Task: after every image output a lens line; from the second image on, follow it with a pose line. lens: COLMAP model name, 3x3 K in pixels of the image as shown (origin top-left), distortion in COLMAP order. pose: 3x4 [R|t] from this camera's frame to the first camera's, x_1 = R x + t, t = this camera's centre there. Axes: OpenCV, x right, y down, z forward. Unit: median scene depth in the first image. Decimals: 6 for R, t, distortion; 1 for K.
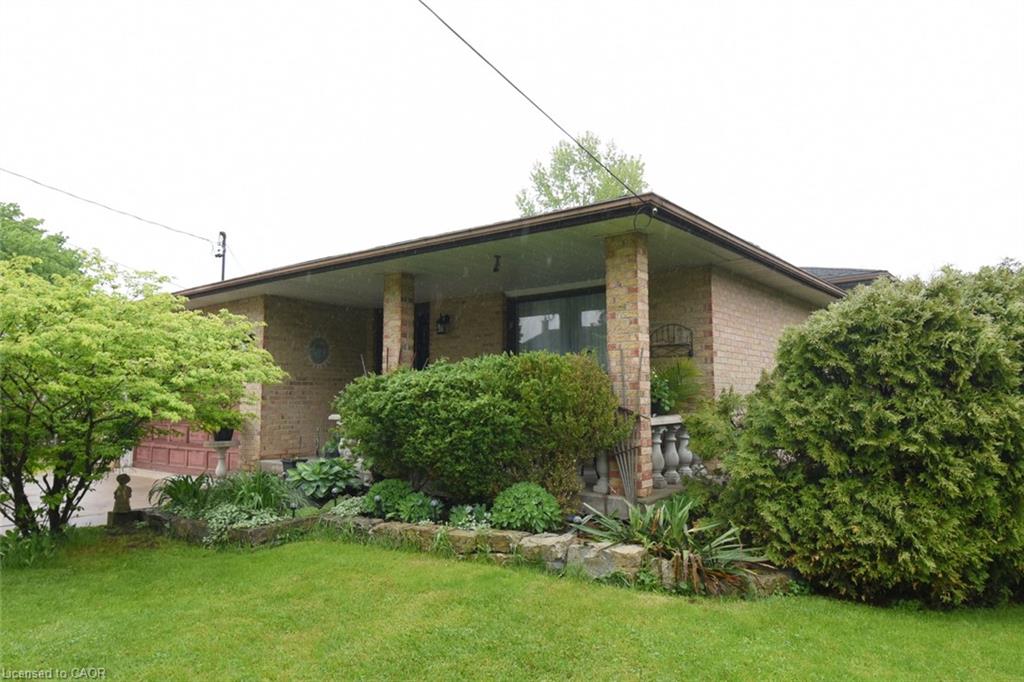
lens RADIAL K [[650.2, 0, 512.2], [0, 650.2, 355.1], [0, 0, 1]] dist [-0.001216, -0.001094]
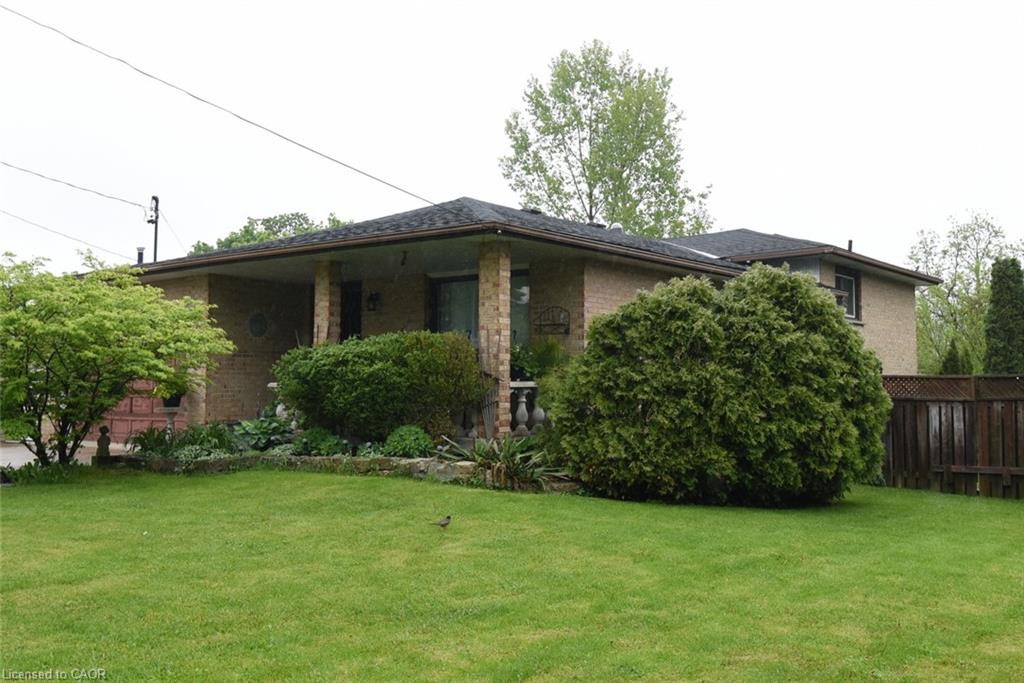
lens RADIAL K [[884.7, 0, 512.0], [0, 884.7, 341.5], [0, 0, 1]] dist [-0.003895, 0.000386]
pose [[0.999979, 0.005217, -0.003799, 0.222987], [-0.005136, 0.999767, 0.020990, -0.022387], [0.003907, -0.020970, 0.999772, -0.804761]]
